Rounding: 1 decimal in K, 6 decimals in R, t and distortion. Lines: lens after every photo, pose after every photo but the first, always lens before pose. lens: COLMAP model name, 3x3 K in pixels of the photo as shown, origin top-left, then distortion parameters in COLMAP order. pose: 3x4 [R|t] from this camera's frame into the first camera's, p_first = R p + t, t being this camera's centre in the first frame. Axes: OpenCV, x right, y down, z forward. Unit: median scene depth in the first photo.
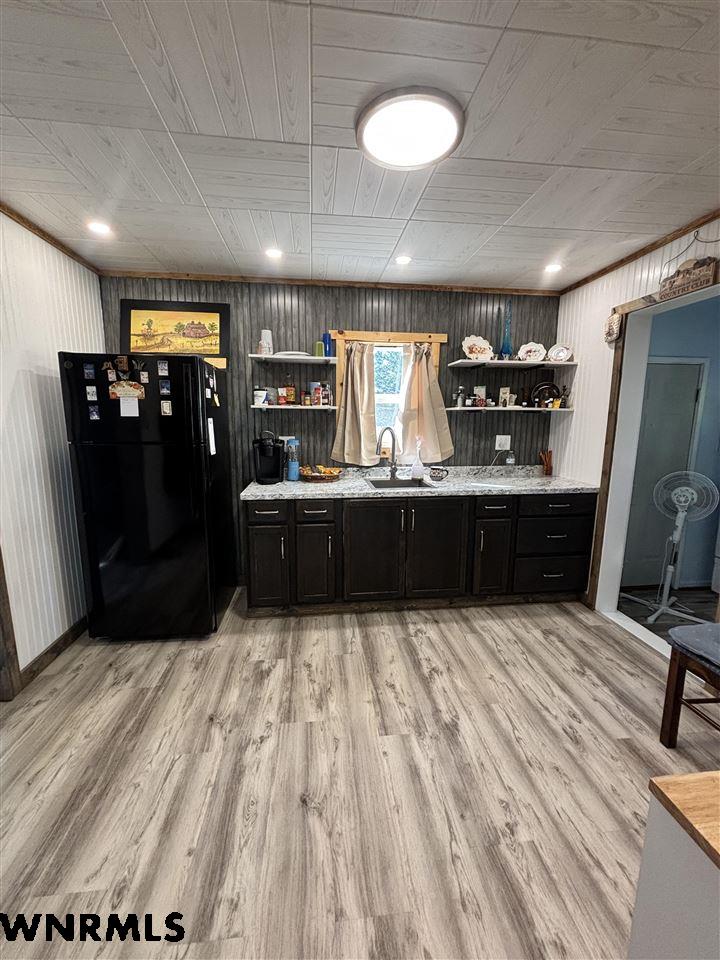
lens RADIAL K [[389.4, 0, 355.9], [0, 389.4, 478.6], [0, 0, 1]] dist [-0.002308, 0.000287]
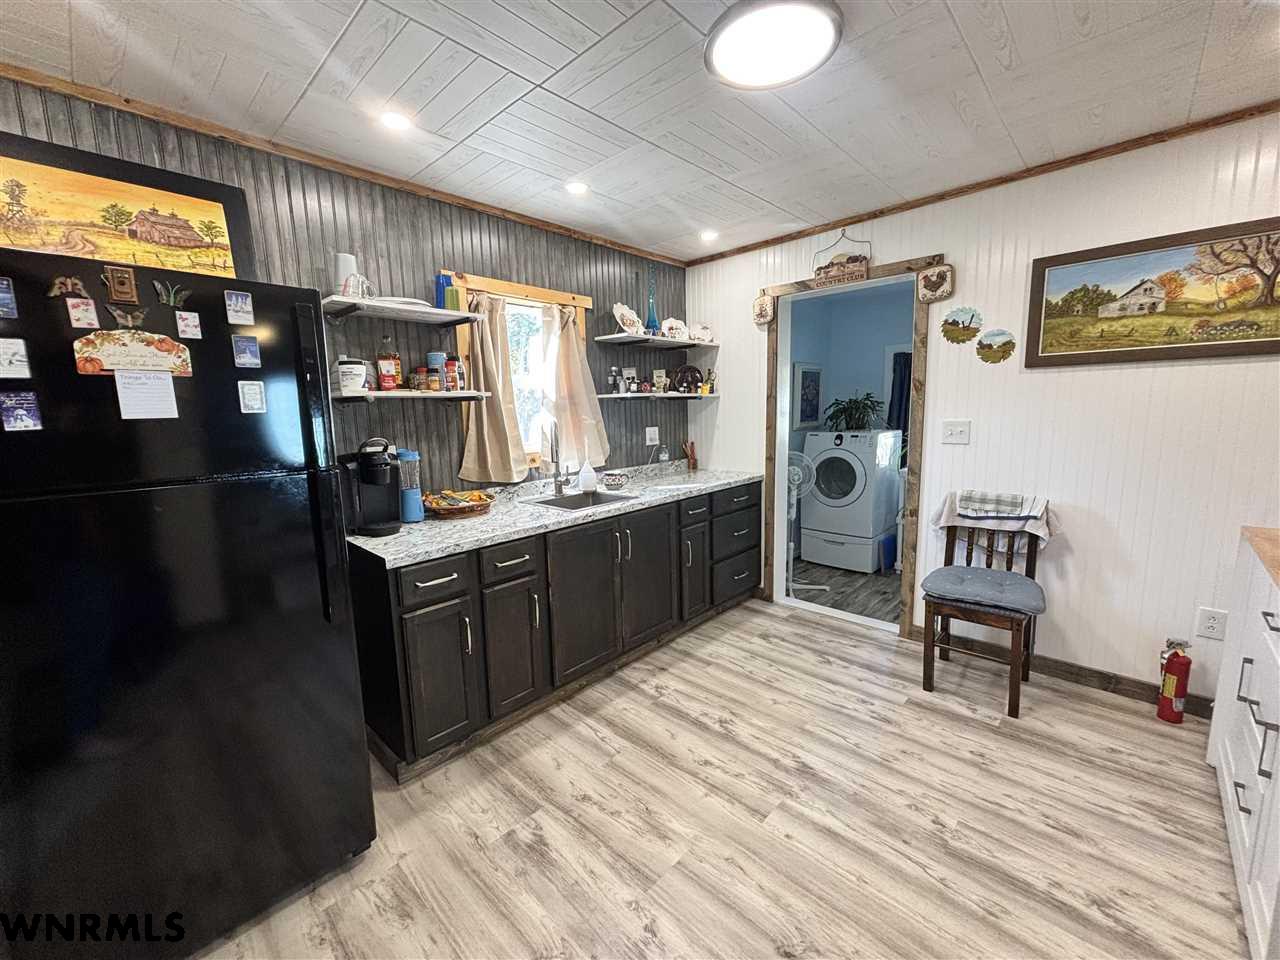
lens RADIAL K [[519.2, 0, 638.3], [0, 519.2, 482.4], [0, 0, 1]] dist [-0.002308, 0.000287]
pose [[0.761614, -0.119066, 0.636999, -0.448163], [0.133034, 0.990767, 0.026132, -0.033126], [-0.634229, 0.064839, 0.770422, 0.219320]]
